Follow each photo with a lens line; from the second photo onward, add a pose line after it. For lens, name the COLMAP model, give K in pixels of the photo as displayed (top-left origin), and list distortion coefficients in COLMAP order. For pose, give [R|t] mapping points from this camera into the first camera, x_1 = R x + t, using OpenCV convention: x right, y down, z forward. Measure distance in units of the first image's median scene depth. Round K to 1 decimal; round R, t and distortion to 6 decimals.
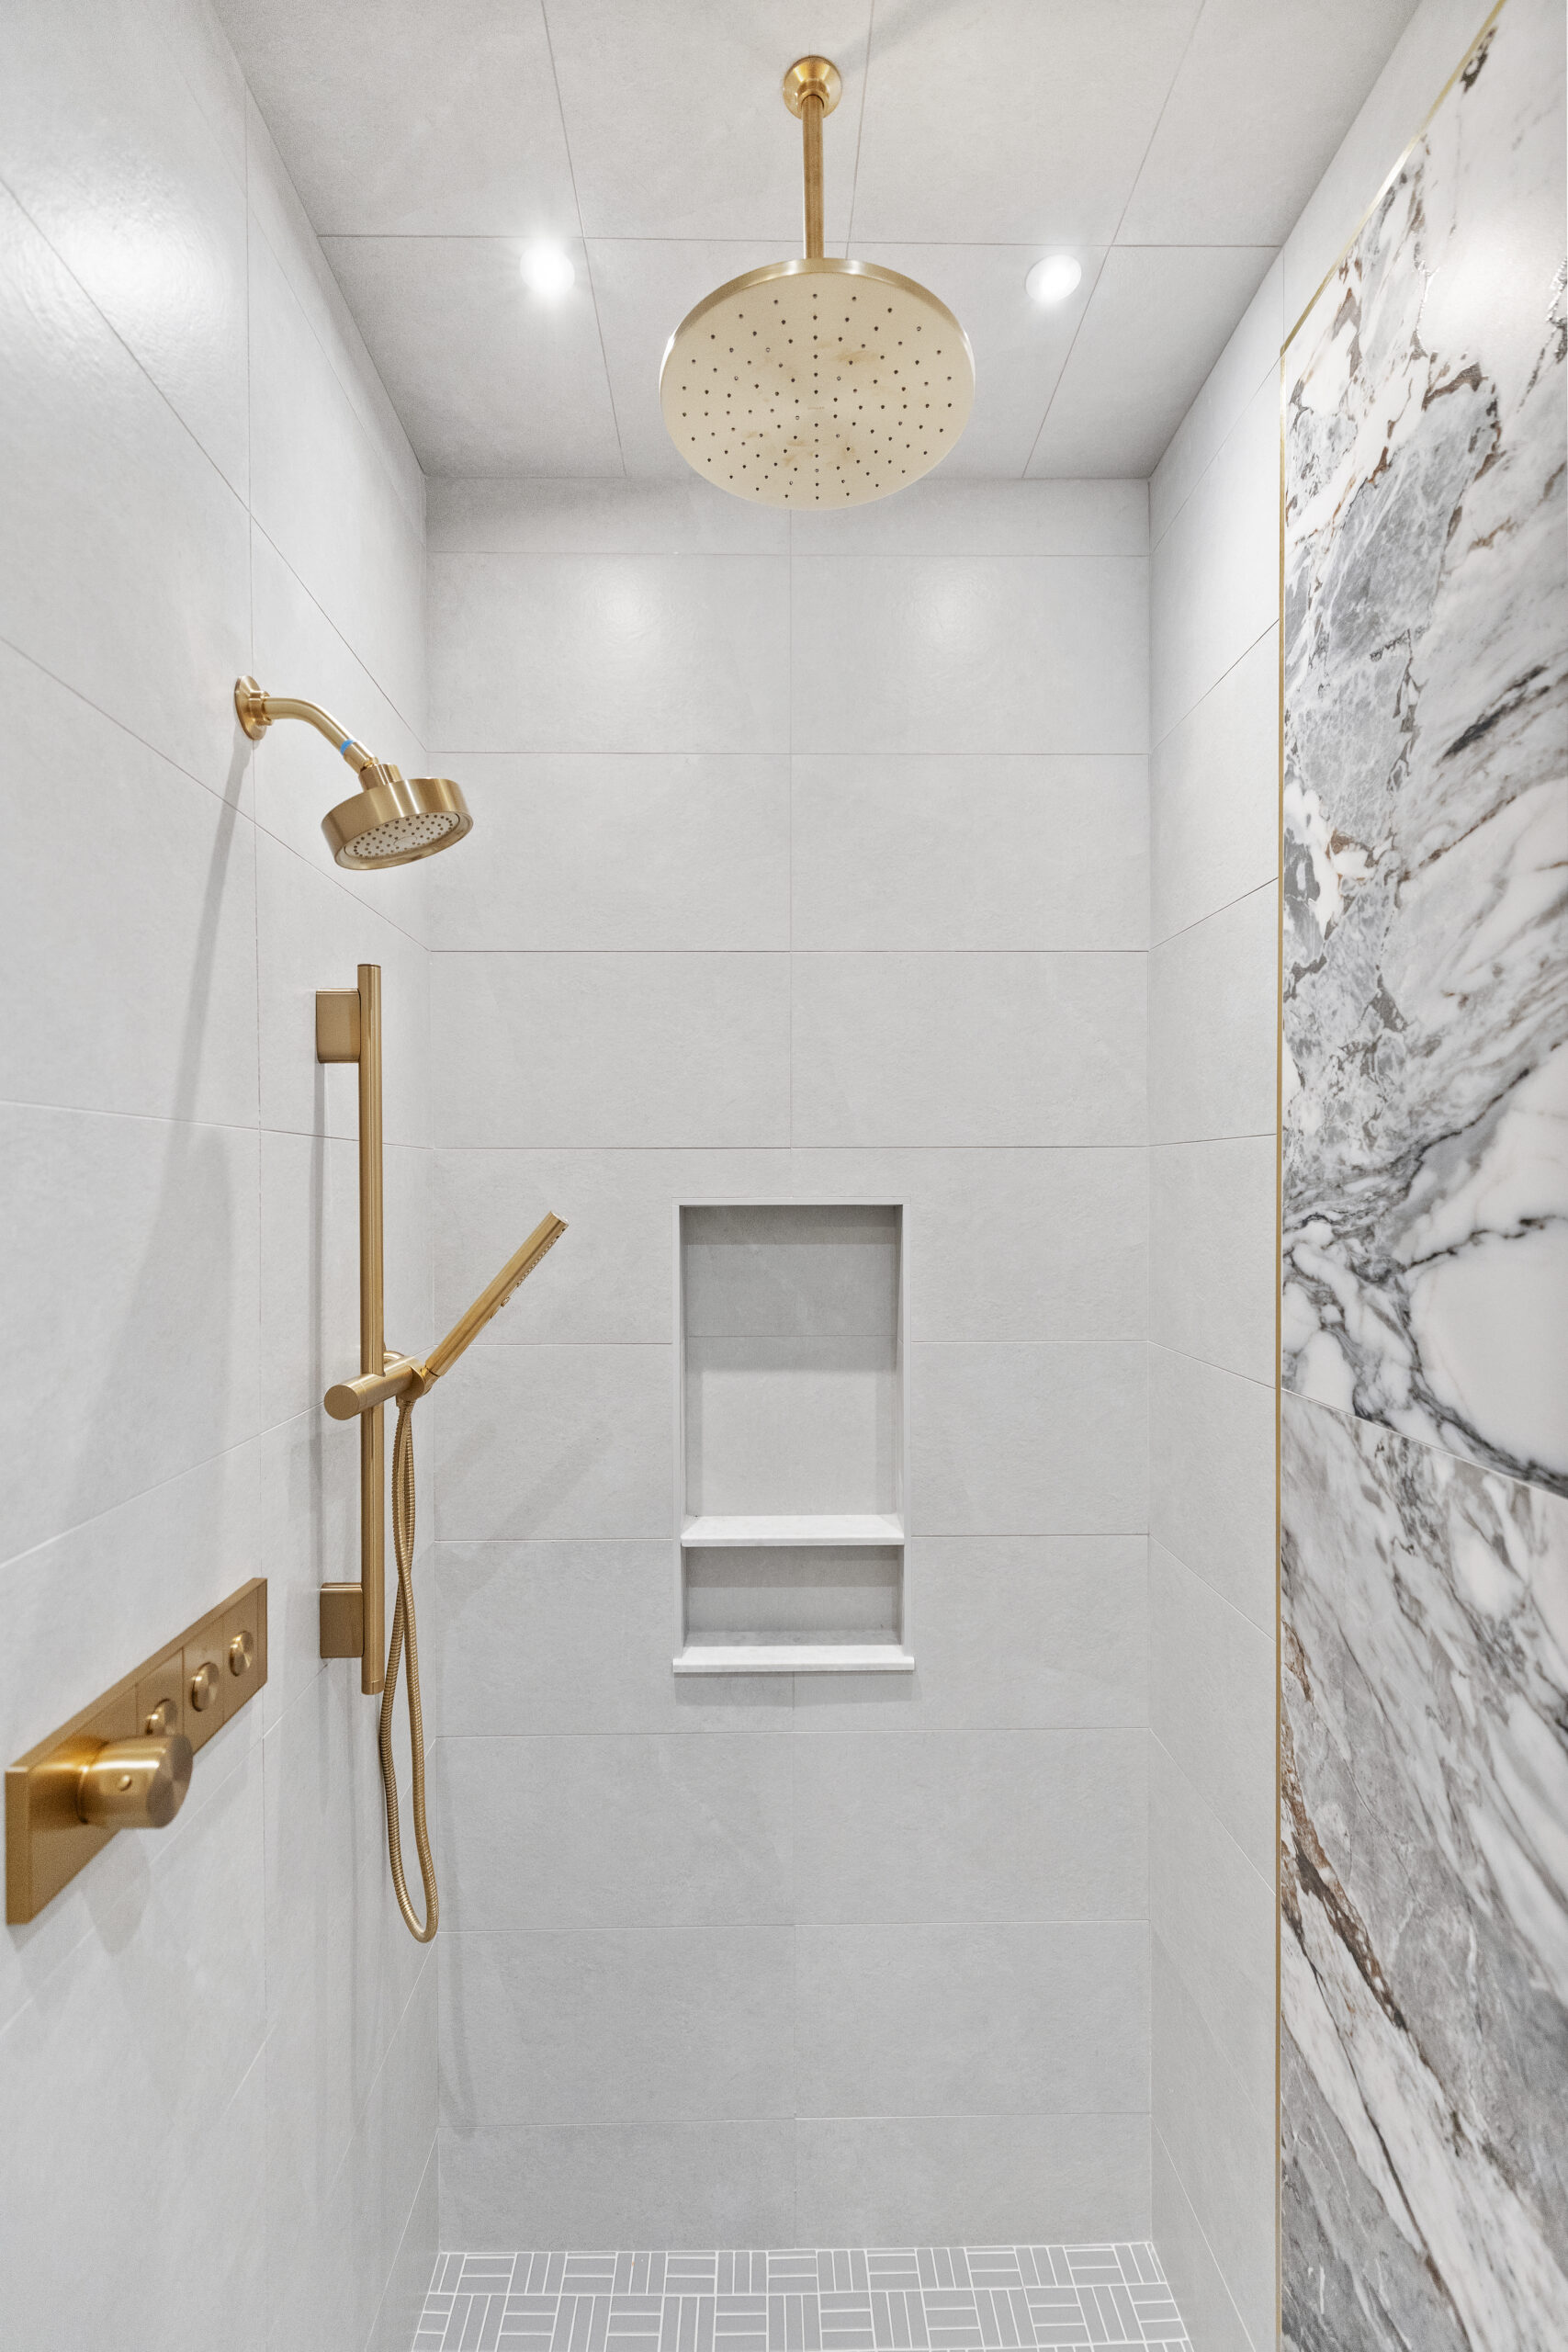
lens RADIAL K [[1053.3, 0, 774.0], [0, 1053.3, 1190.2], [0, 0, 1]] dist [0.003298, -0.000691]
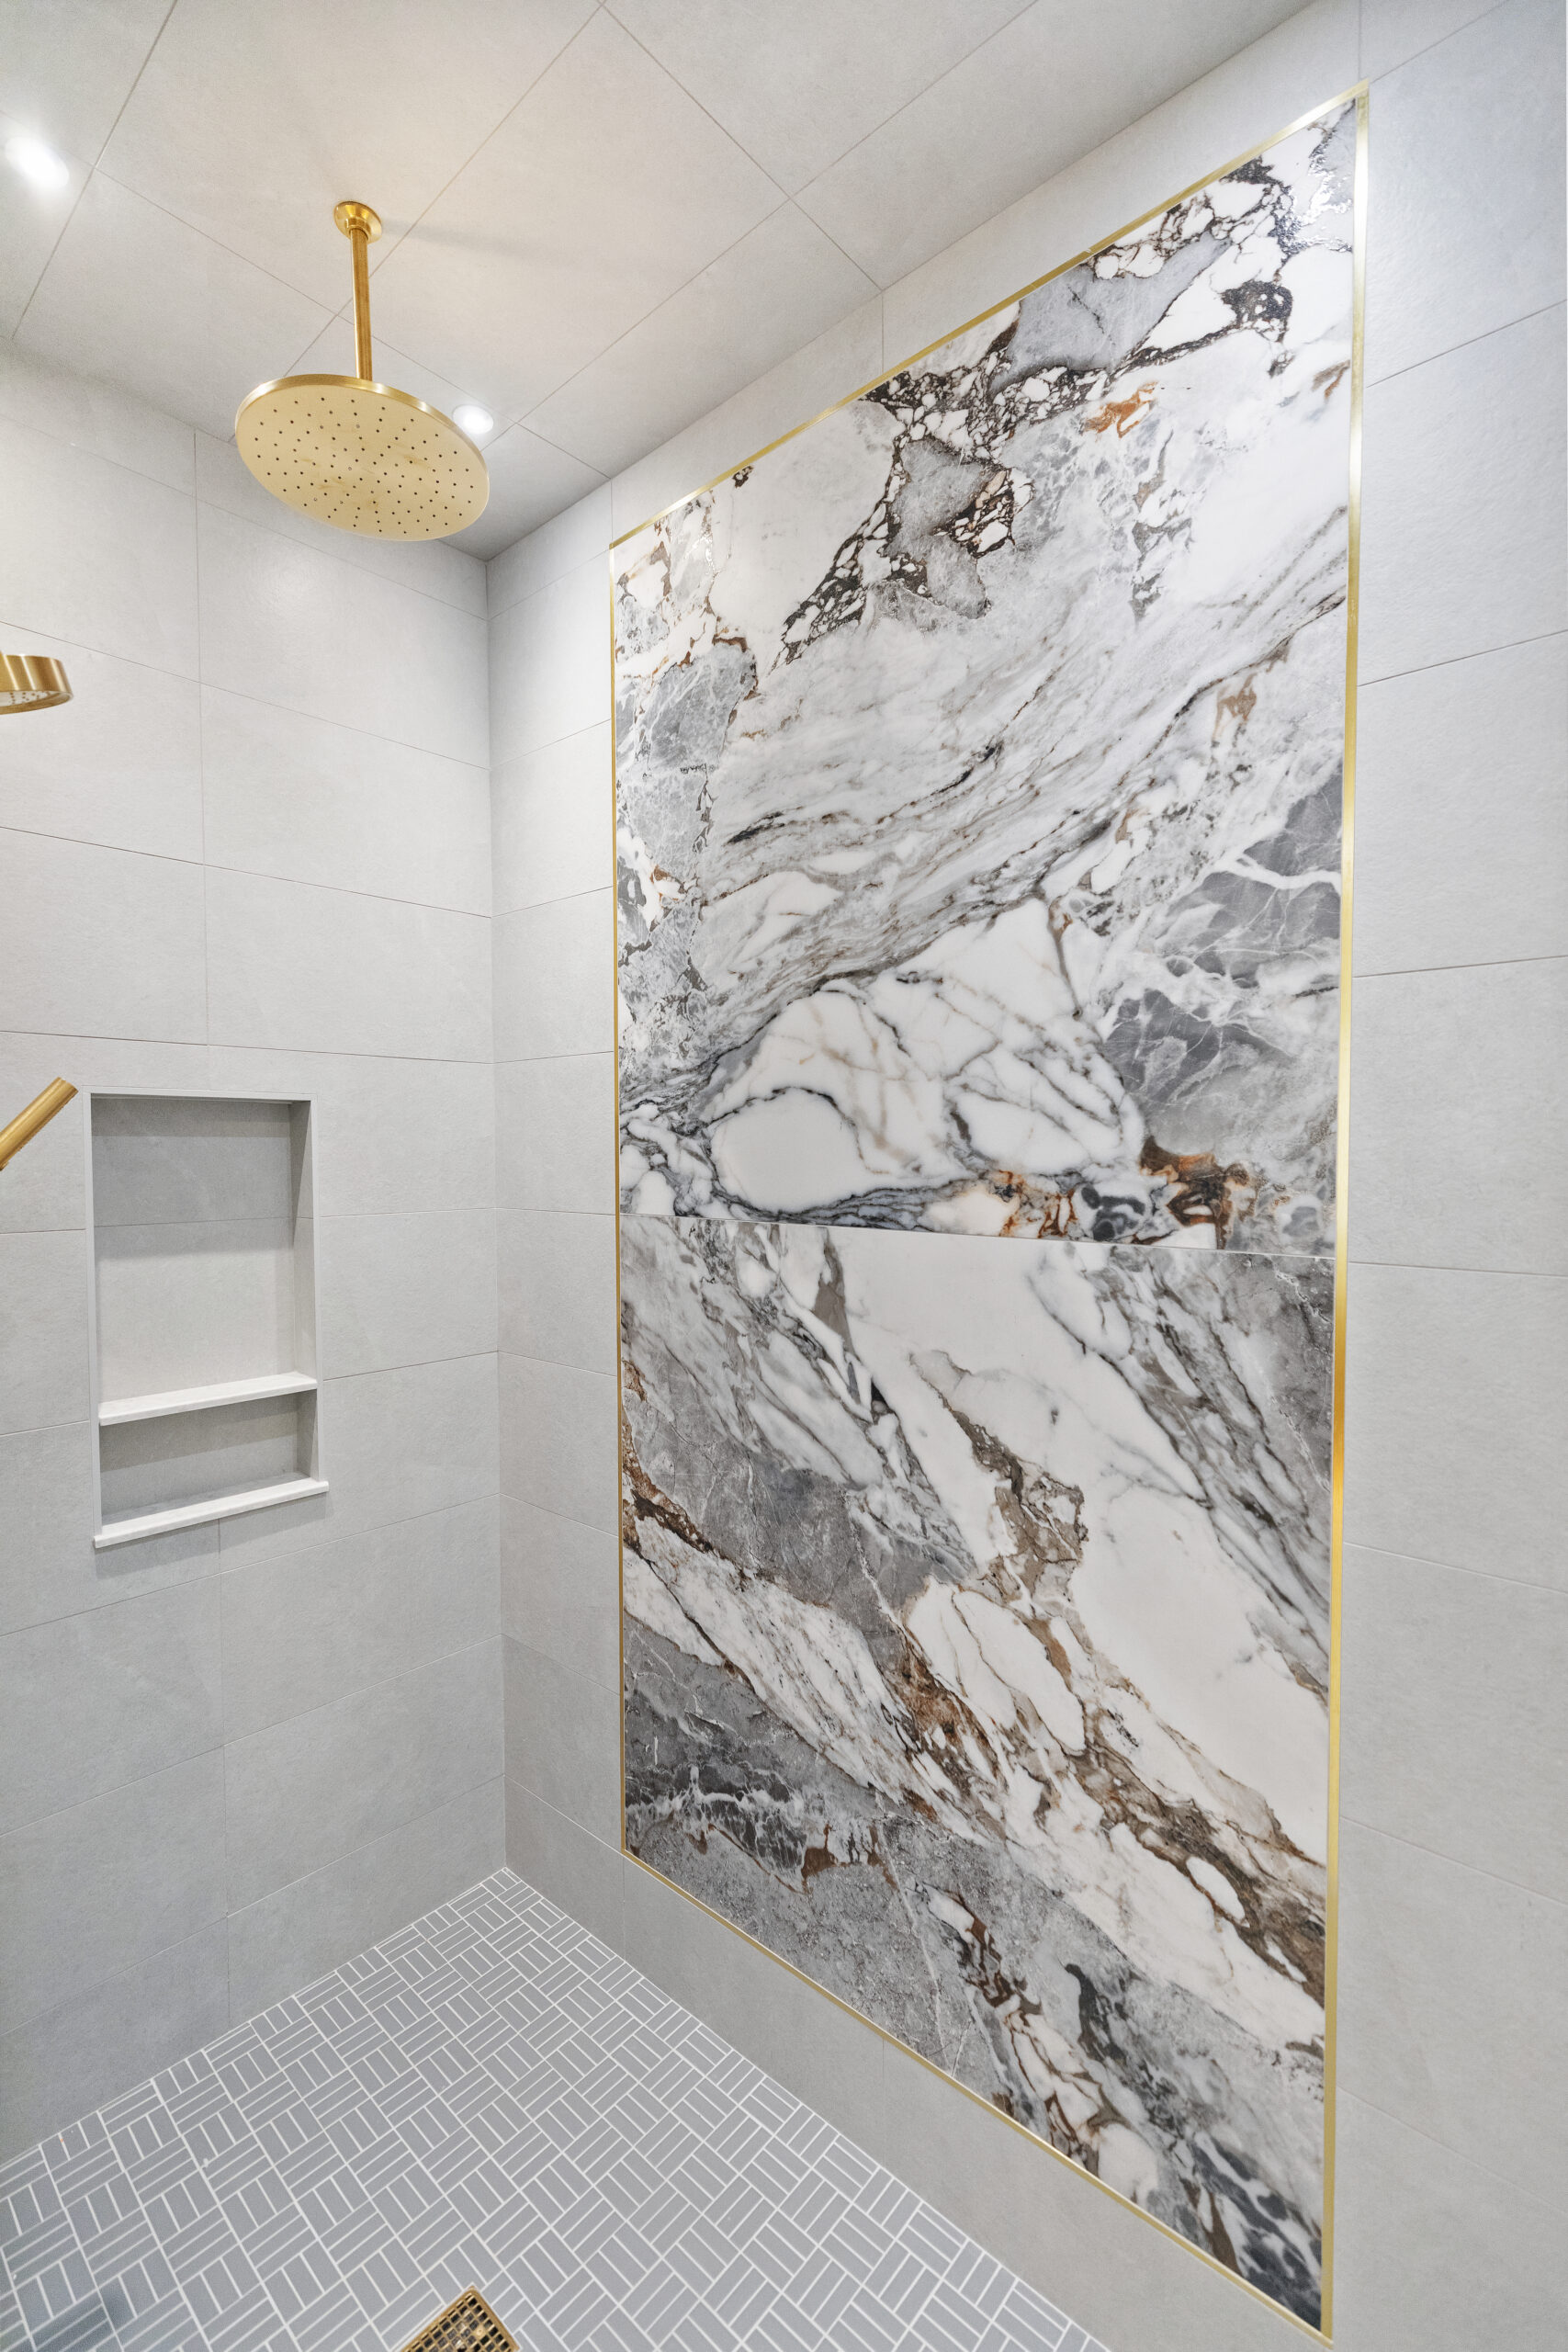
lens RADIAL K [[1053.3, 0, 789.4], [0, 1053.3, 1172.1], [0, 0, 1]] dist [0.003298, -0.000691]
pose [[0.673300, -0.016497, 0.739186, -0.565909], [0.008379, 0.999857, 0.014682, 0.117654], [-0.739322, -0.003692, 0.673342, -0.271419]]
